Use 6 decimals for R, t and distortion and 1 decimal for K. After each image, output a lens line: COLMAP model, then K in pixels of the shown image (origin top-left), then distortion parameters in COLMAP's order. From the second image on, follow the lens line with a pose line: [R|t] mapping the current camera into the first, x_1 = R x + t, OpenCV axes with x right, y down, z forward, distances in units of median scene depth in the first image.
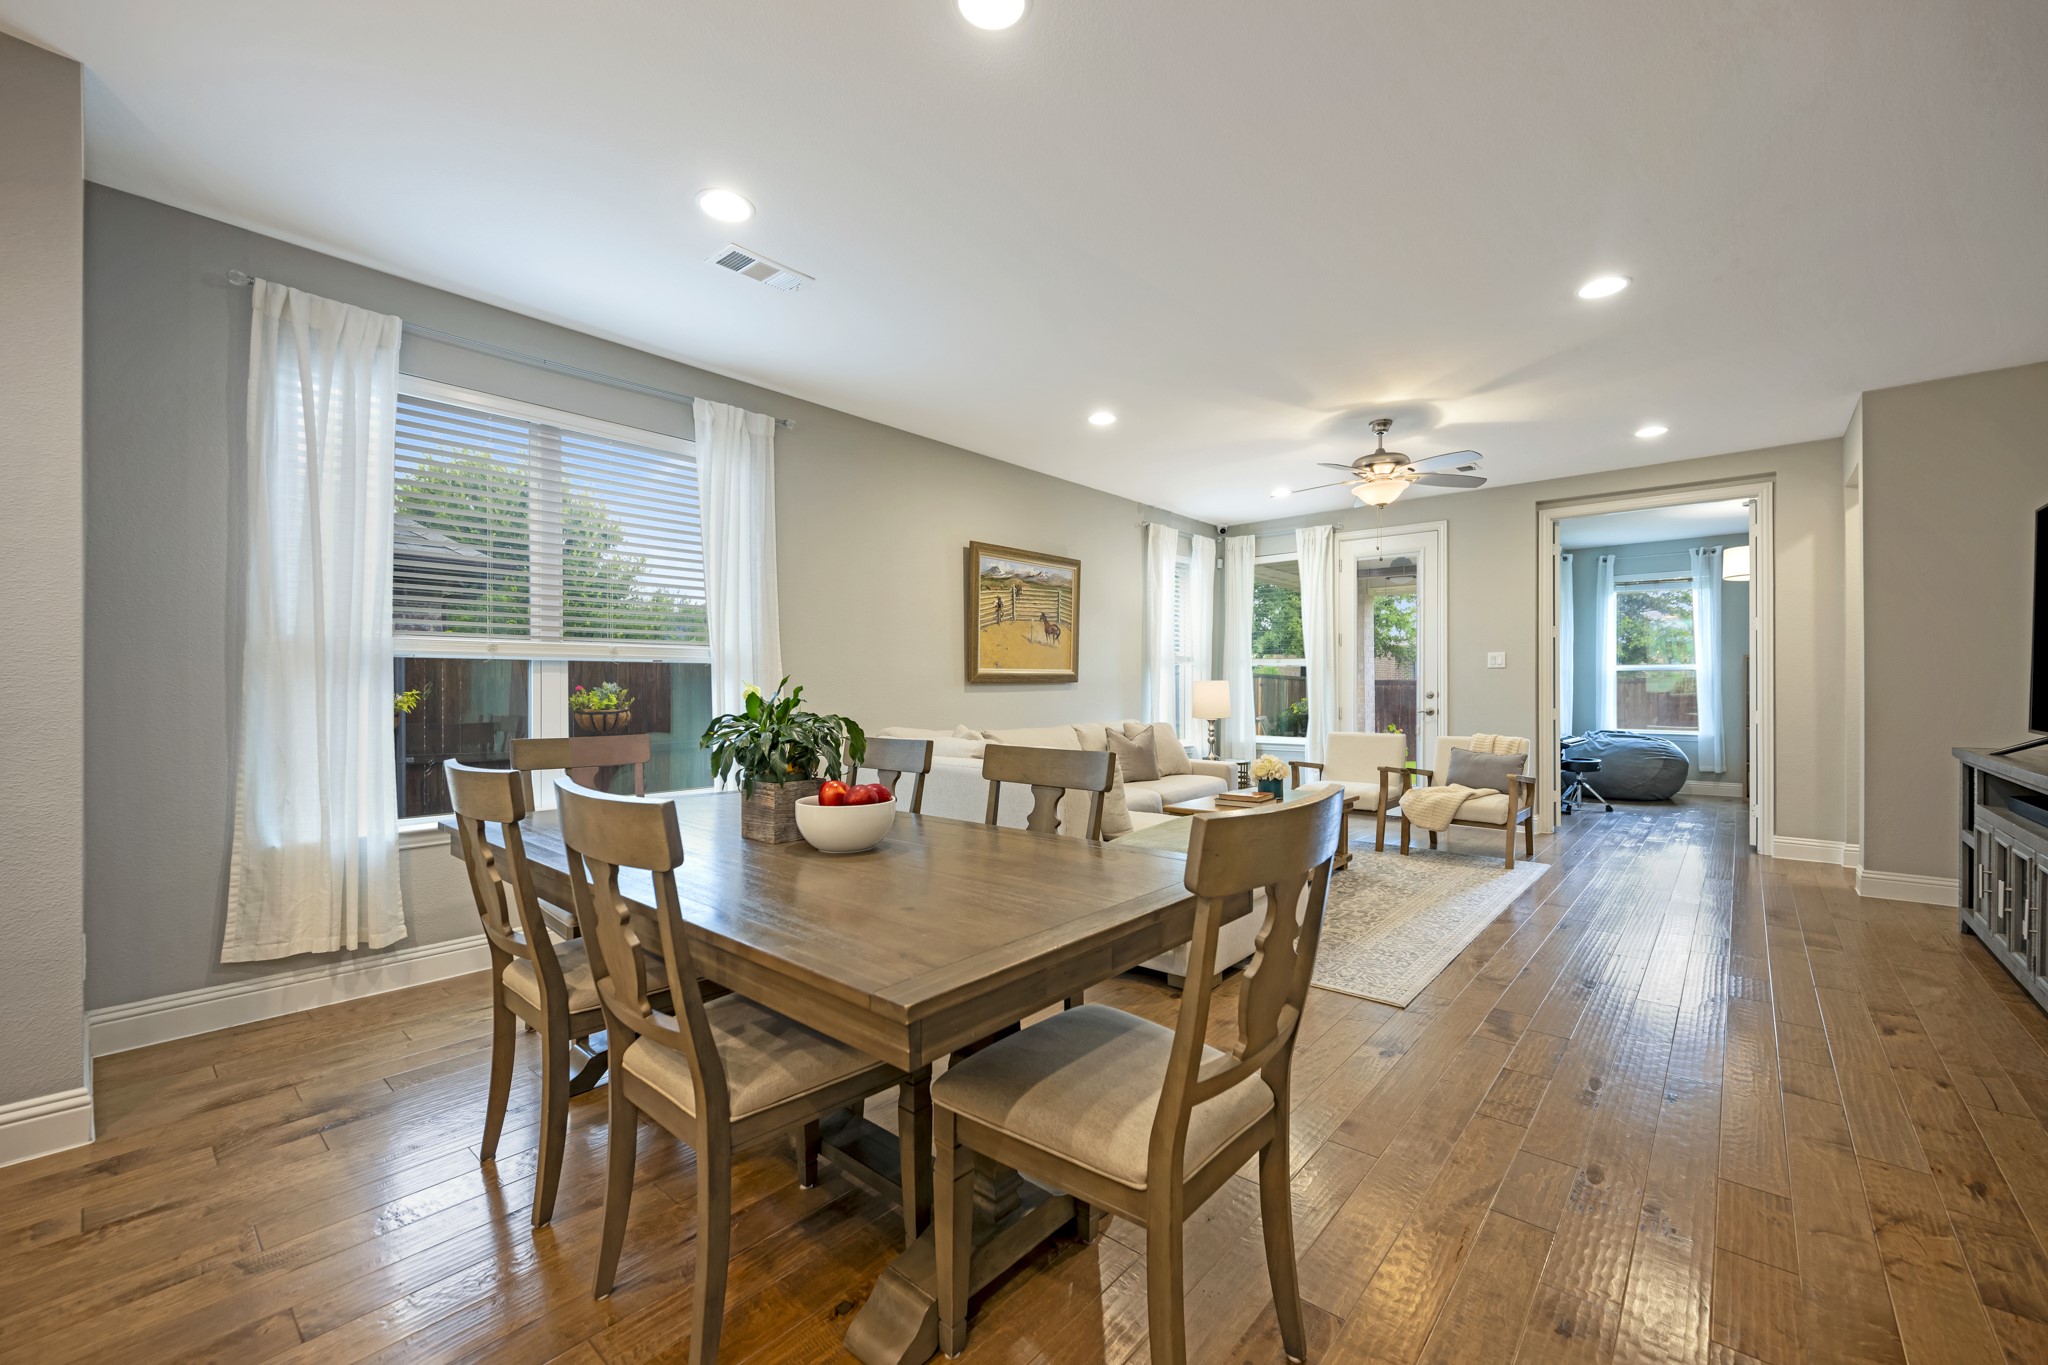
lens RADIAL K [[823.2, 0, 1034.1], [0, 823.2, 688.0], [0, 0, 1]] dist [-0.000634, -0.000052]
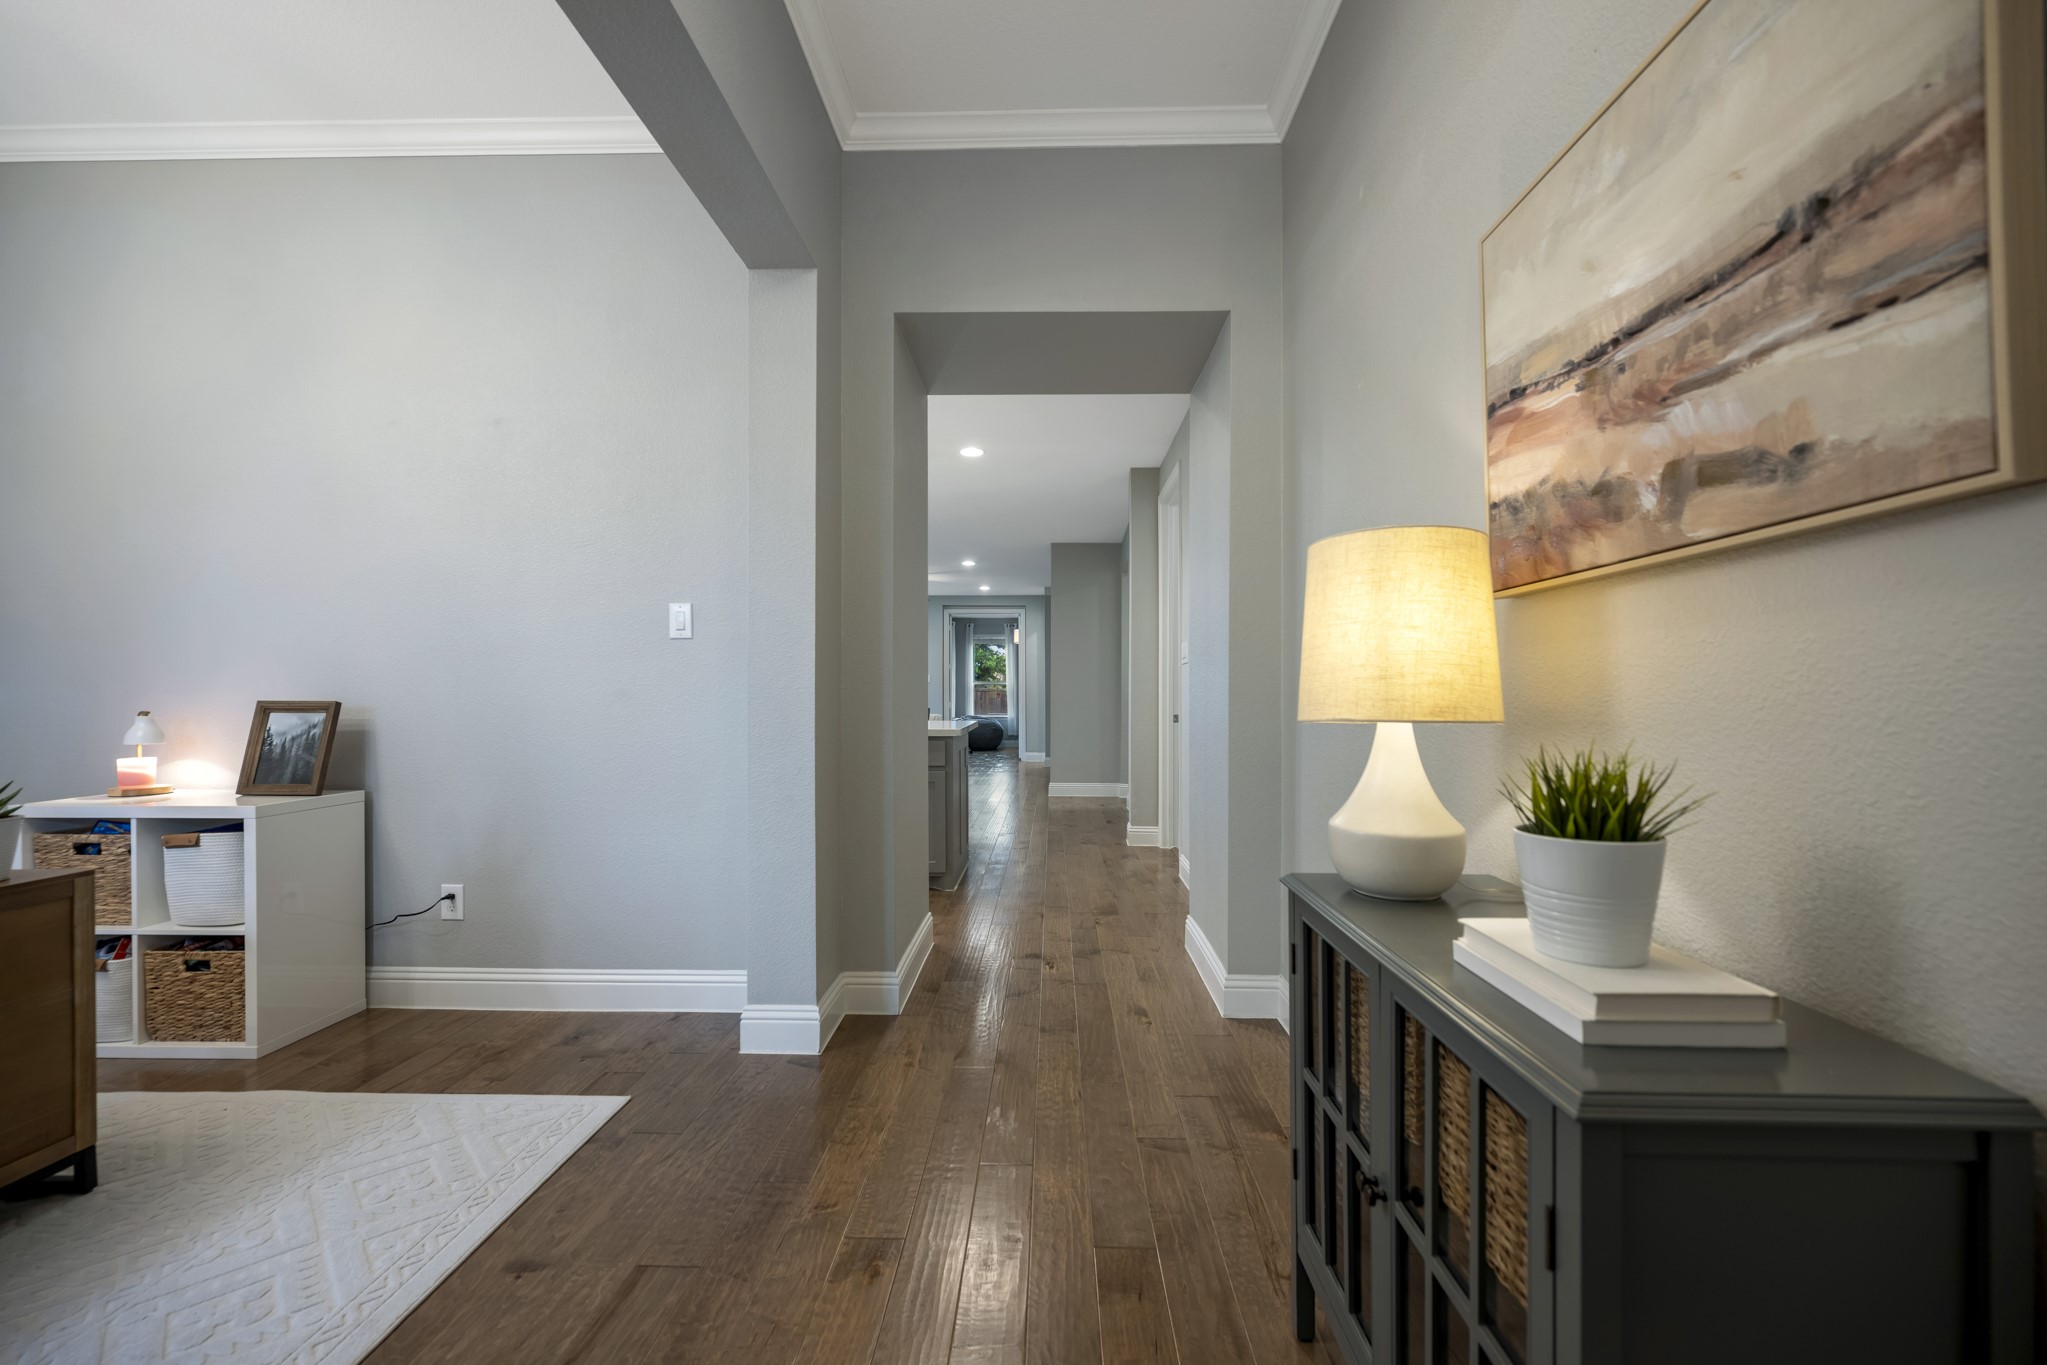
lens RADIAL K [[822.8, 0, 1033.6], [0, 822.8, 688.0], [0, 0, 1]] dist [-0.000634, -0.000052]
pose [[0.775251, 0.008721, 0.631593, -0.301438], [-0.001760, 0.999931, -0.011647, 0.007863], [-0.631651, 0.007918, 0.775212, -0.436731]]
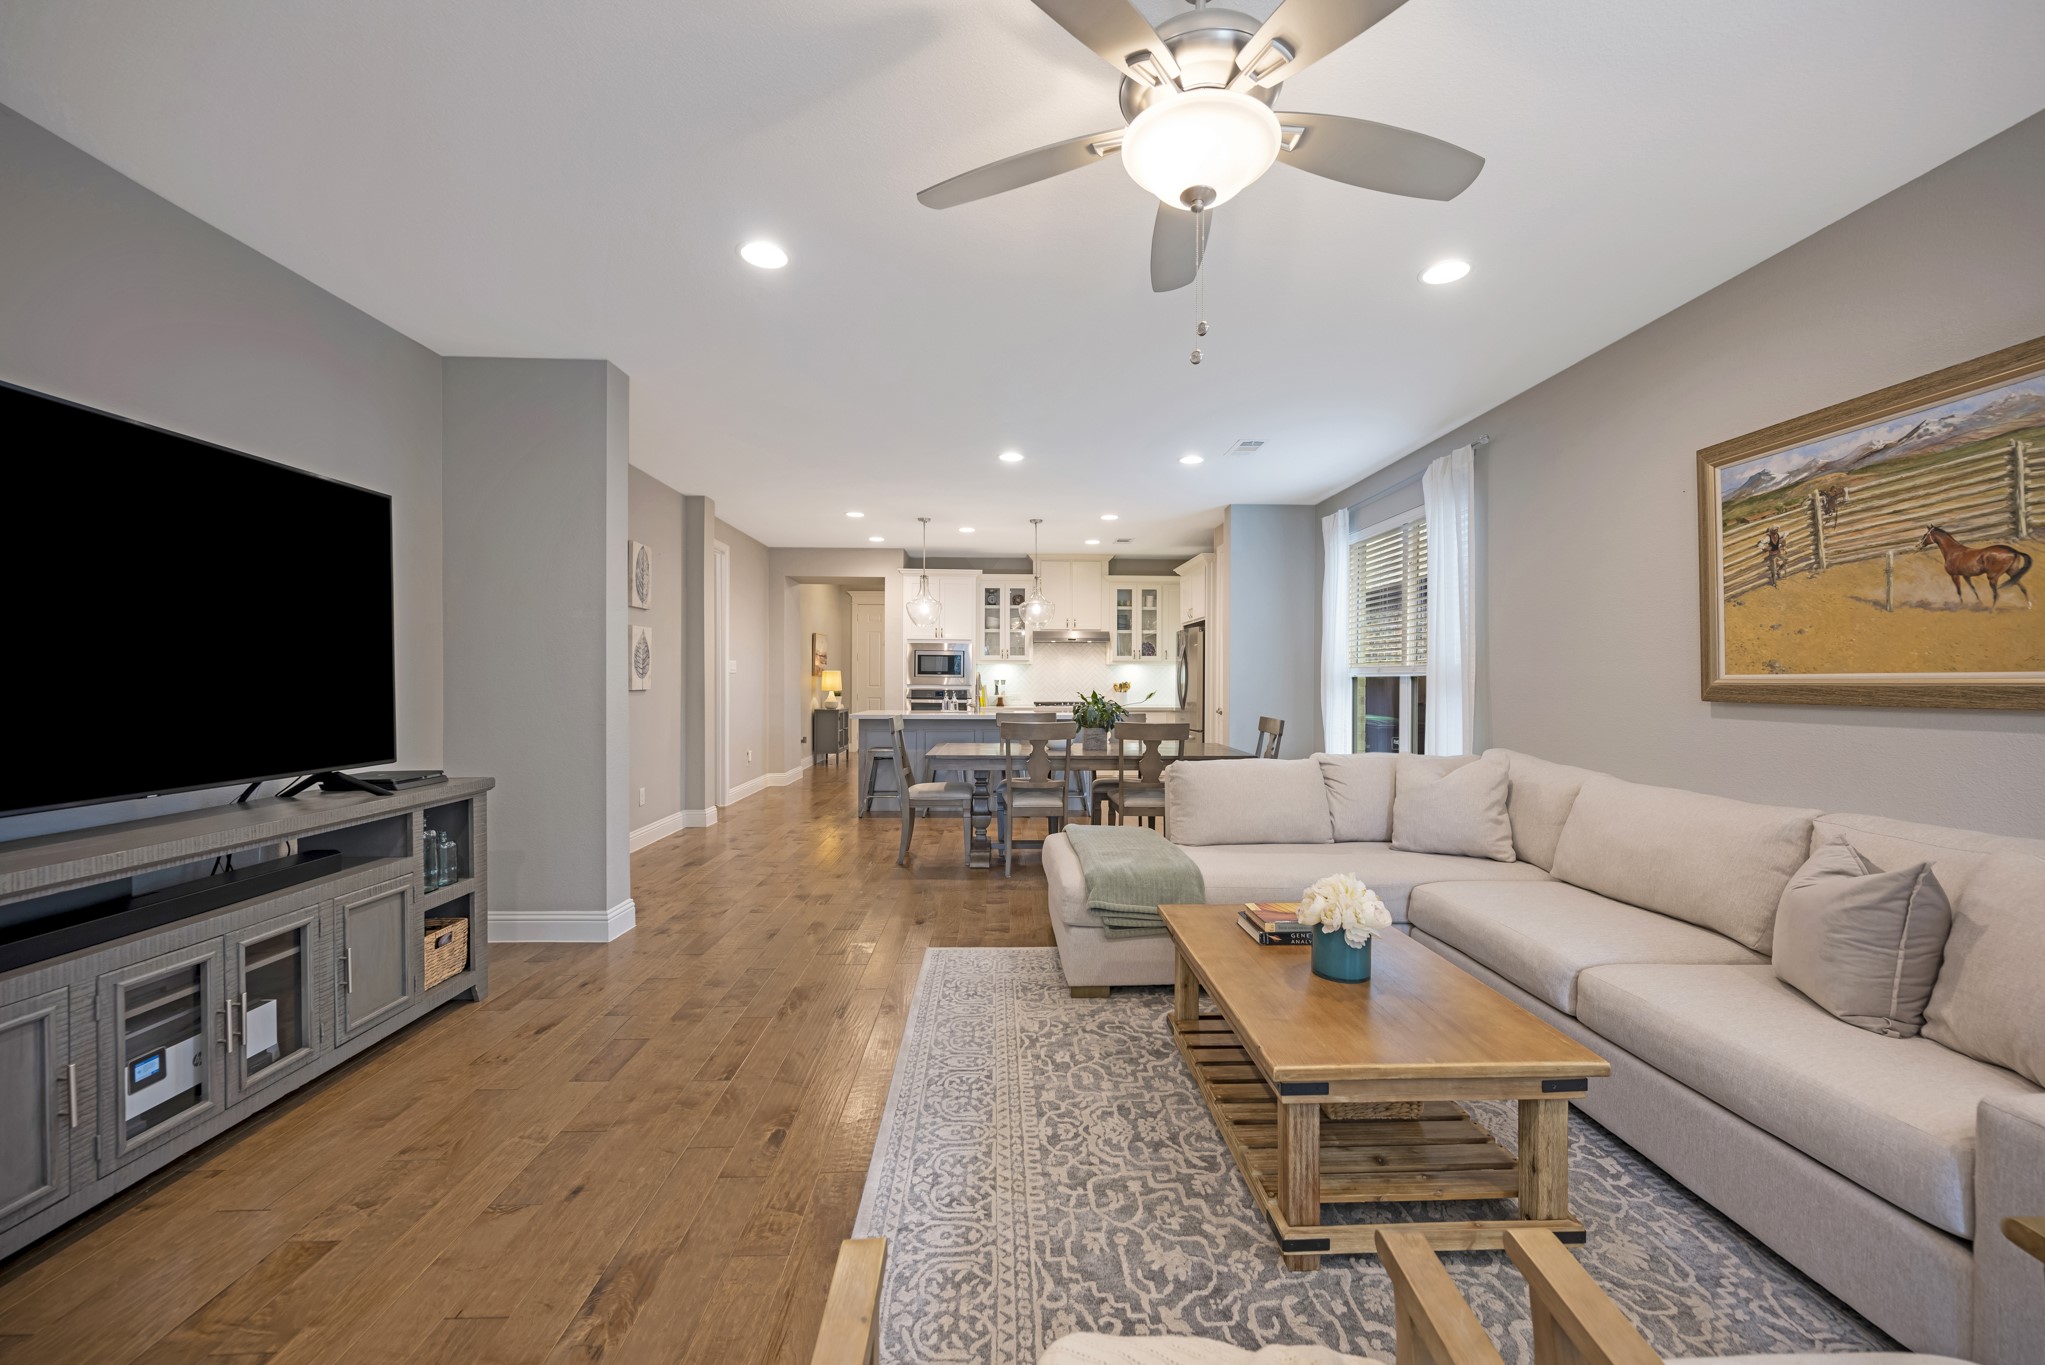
lens RADIAL K [[822.0, 0, 1032.6], [0, 822.0, 688.0], [0, 0, 1]] dist [-0.000634, -0.000052]
pose [[-0.727015, 0.006462, -0.686591, 0.633014], [-0.005529, 0.999868, 0.015265, -0.020806], [0.686599, 0.014894, -0.726884, 1.074848]]
